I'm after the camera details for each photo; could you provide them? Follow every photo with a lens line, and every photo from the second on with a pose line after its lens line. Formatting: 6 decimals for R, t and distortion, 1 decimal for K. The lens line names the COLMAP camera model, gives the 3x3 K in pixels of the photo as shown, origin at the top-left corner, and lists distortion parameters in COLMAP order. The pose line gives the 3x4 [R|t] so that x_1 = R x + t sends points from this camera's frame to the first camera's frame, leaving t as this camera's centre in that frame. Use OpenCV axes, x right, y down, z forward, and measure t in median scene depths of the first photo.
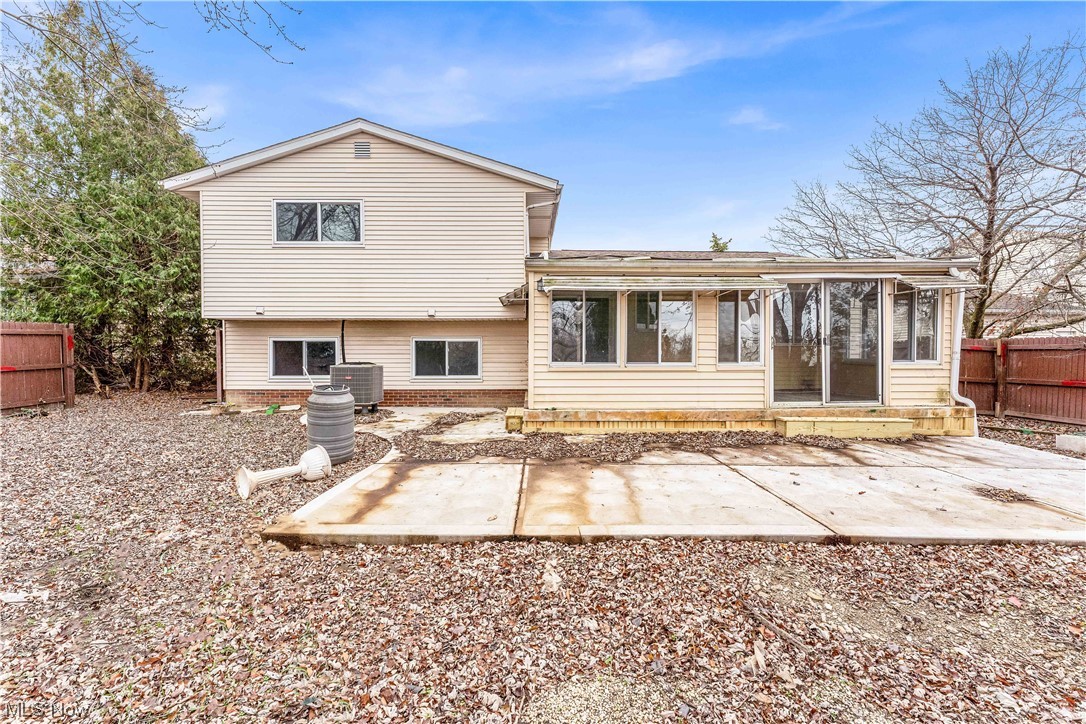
lens RADIAL K [[431.7, 0, 537.1], [0, 431.7, 363.2], [0, 0, 1]] dist [0.000171, 0.000059]
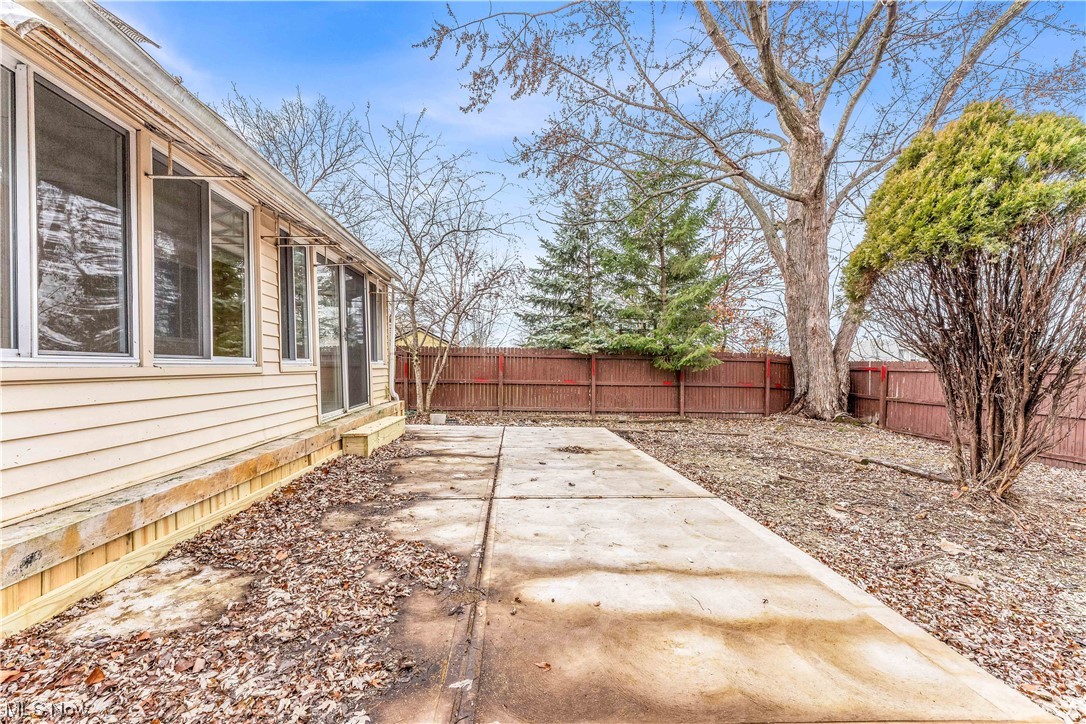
lens RADIAL K [[431.7, 0, 534.2], [0, 431.7, 369.6], [0, 0, 1]] dist [0.000171, 0.000059]
pose [[-0.054833, -0.006435, 0.998475, -0.187305], [0.017579, 0.999818, 0.007409, 0.013174], [-0.998341, 0.017959, -0.054710, 0.657331]]
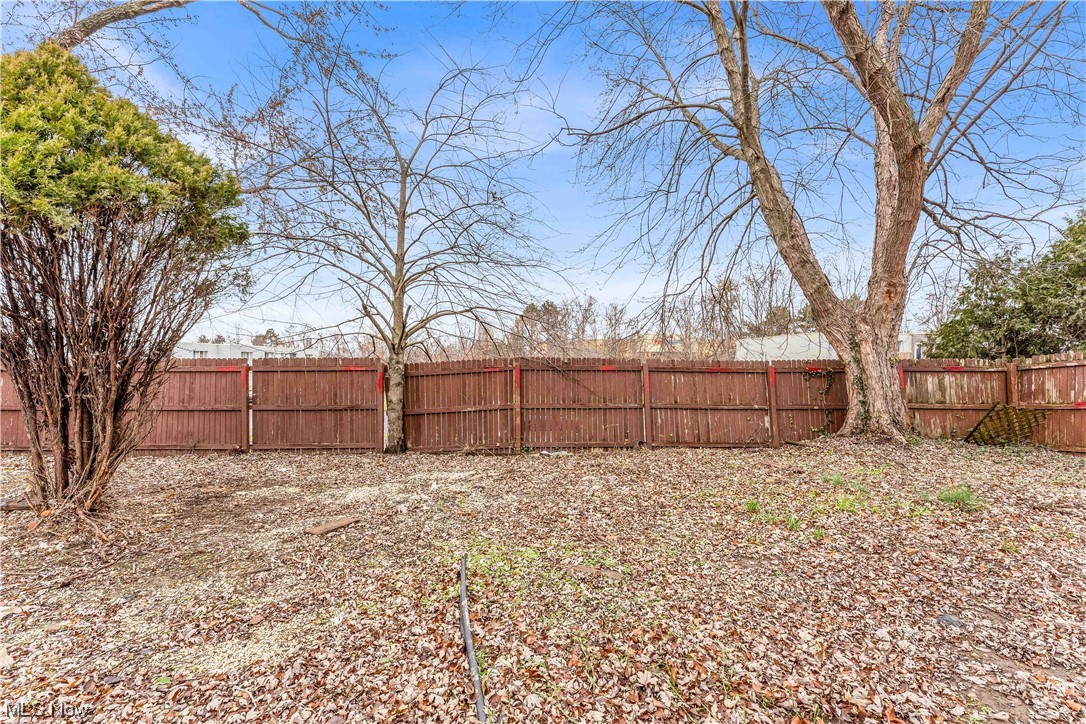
lens RADIAL K [[431.7, 0, 547.7], [0, 431.7, 366.7], [0, 0, 1]] dist [0.000171, 0.000059]
pose [[-0.997764, -0.002558, -0.066785, -0.115140], [-0.003751, 0.999835, 0.017746, 0.021326], [0.066729, 0.017957, -0.997610, 0.409023]]
